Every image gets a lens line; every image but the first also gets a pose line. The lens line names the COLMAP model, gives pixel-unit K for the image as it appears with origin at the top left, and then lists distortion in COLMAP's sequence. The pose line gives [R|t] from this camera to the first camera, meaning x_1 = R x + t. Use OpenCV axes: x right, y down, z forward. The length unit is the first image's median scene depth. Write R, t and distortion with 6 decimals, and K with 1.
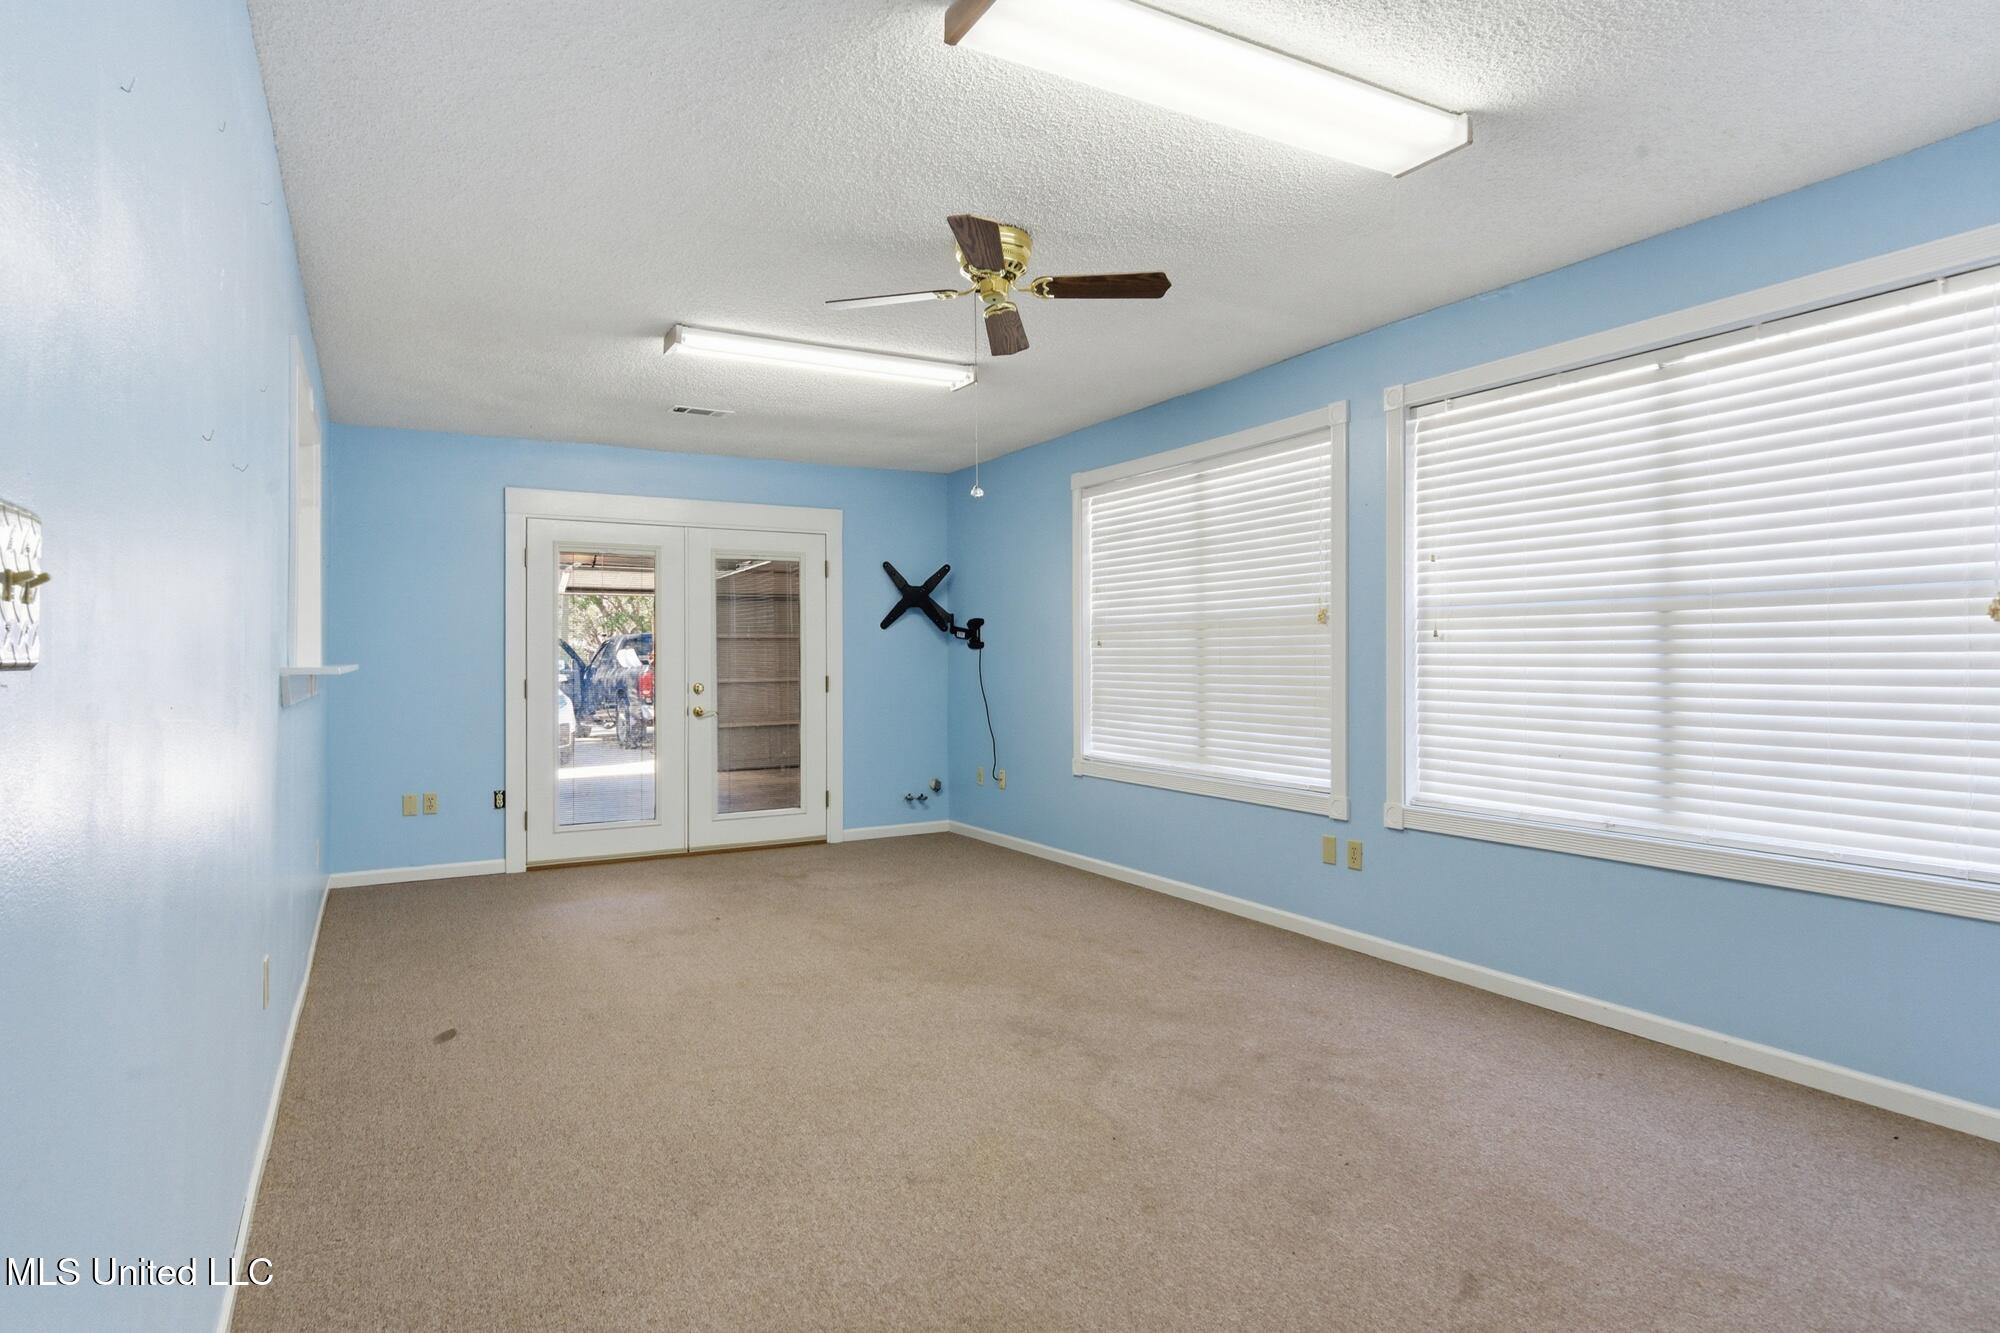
lens RADIAL K [[1095.5, 0, 997.4], [0, 1095.5, 664.5], [0, 0, 1]] dist [-0.000712, -0.000150]
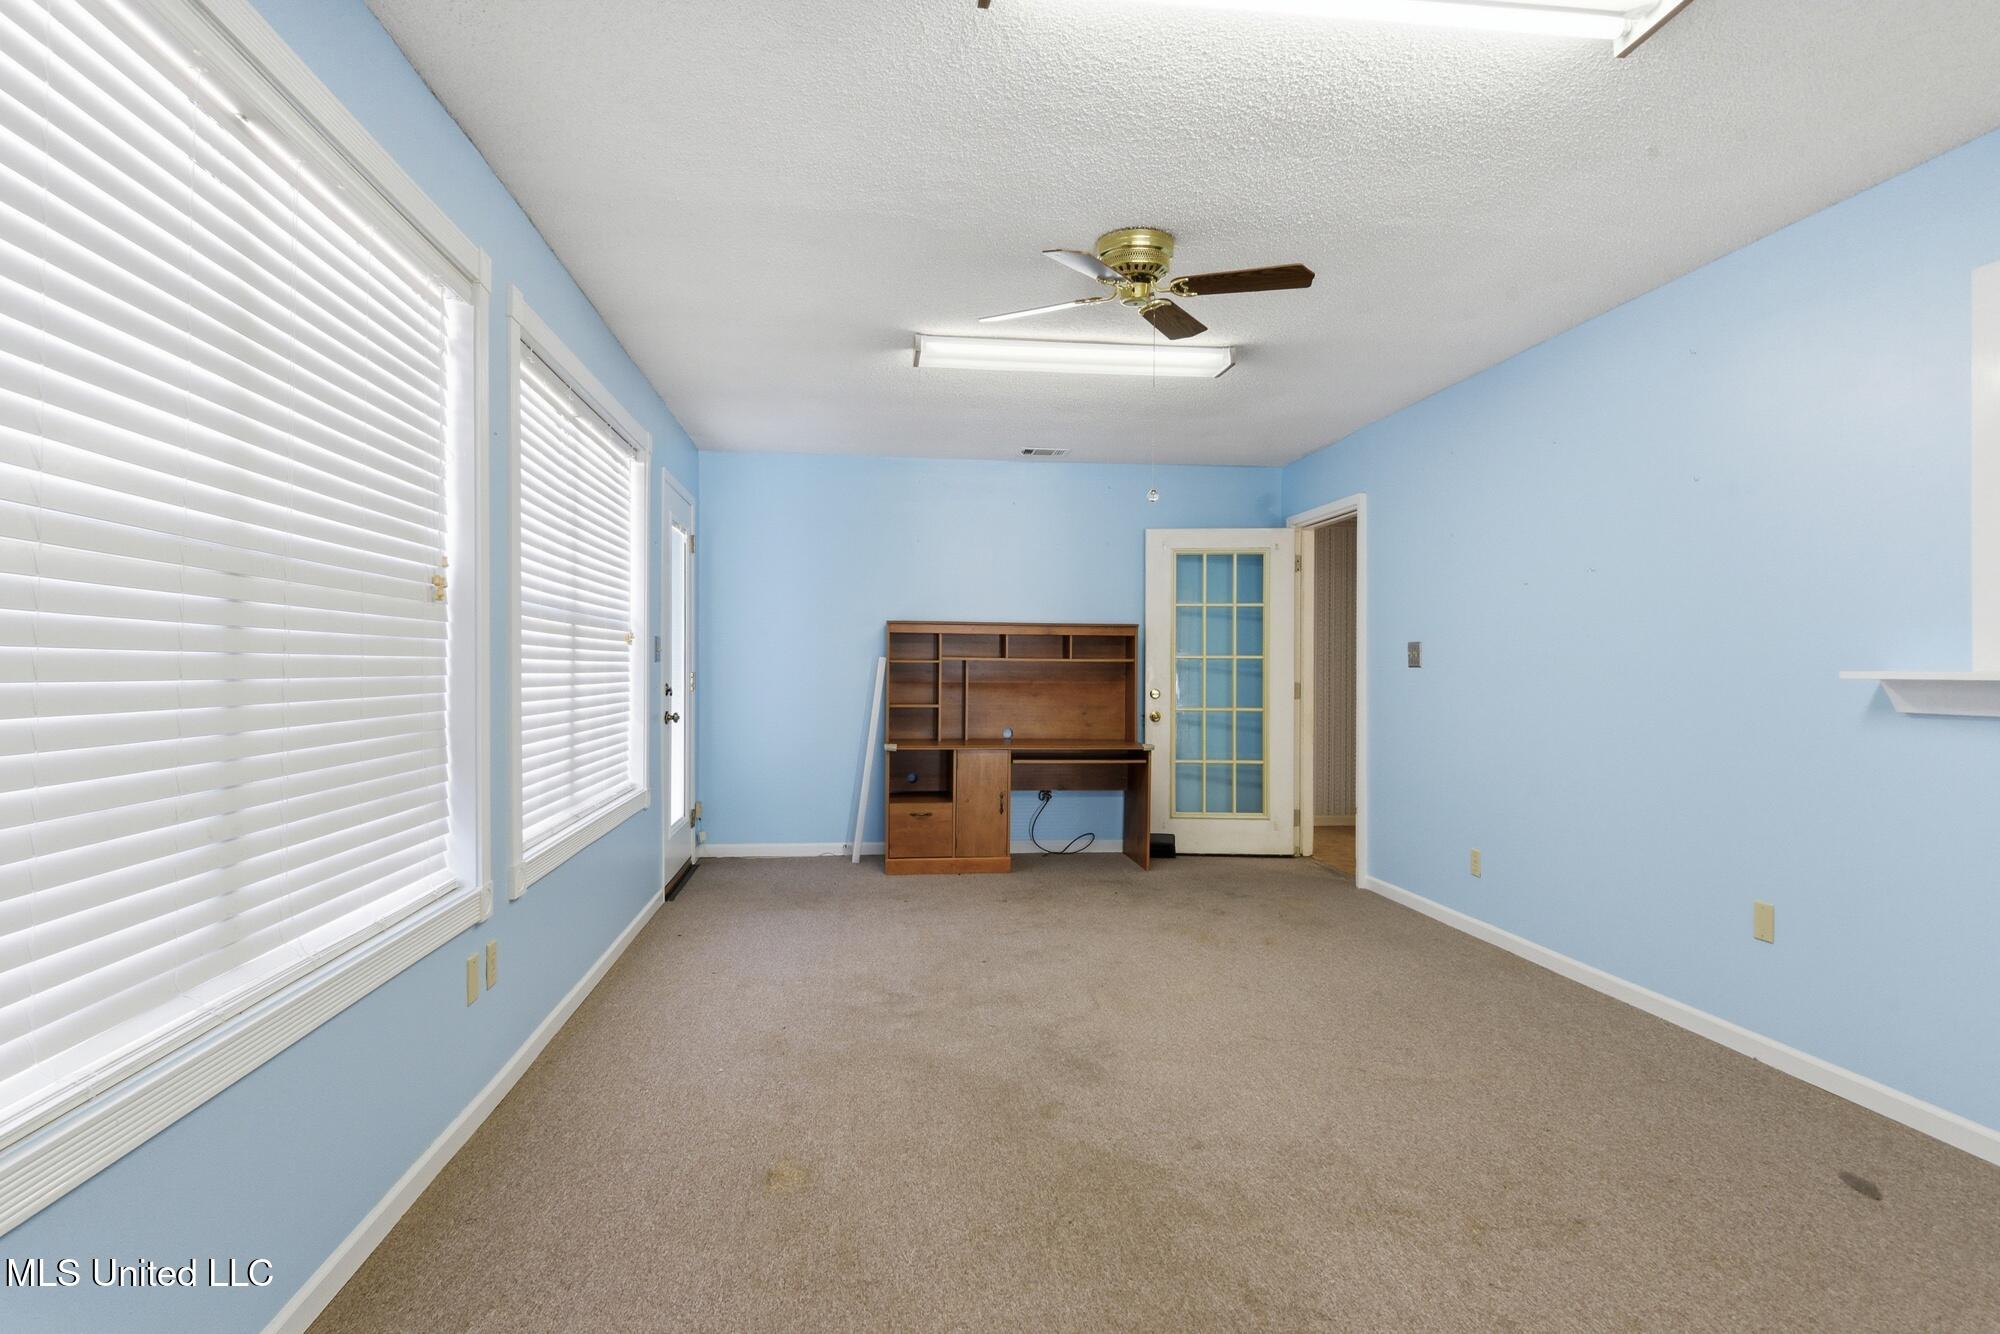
lens RADIAL K [[1095.5, 0, 995.0], [0, 1095.5, 666.4], [0, 0, 1]] dist [-0.000712, -0.000150]
pose [[-0.925155, 0.000957, 0.379589, -0.269298], [0.002123, 0.999994, 0.002654, -0.005654], [-0.379584, 0.003261, -0.925152, 2.020741]]
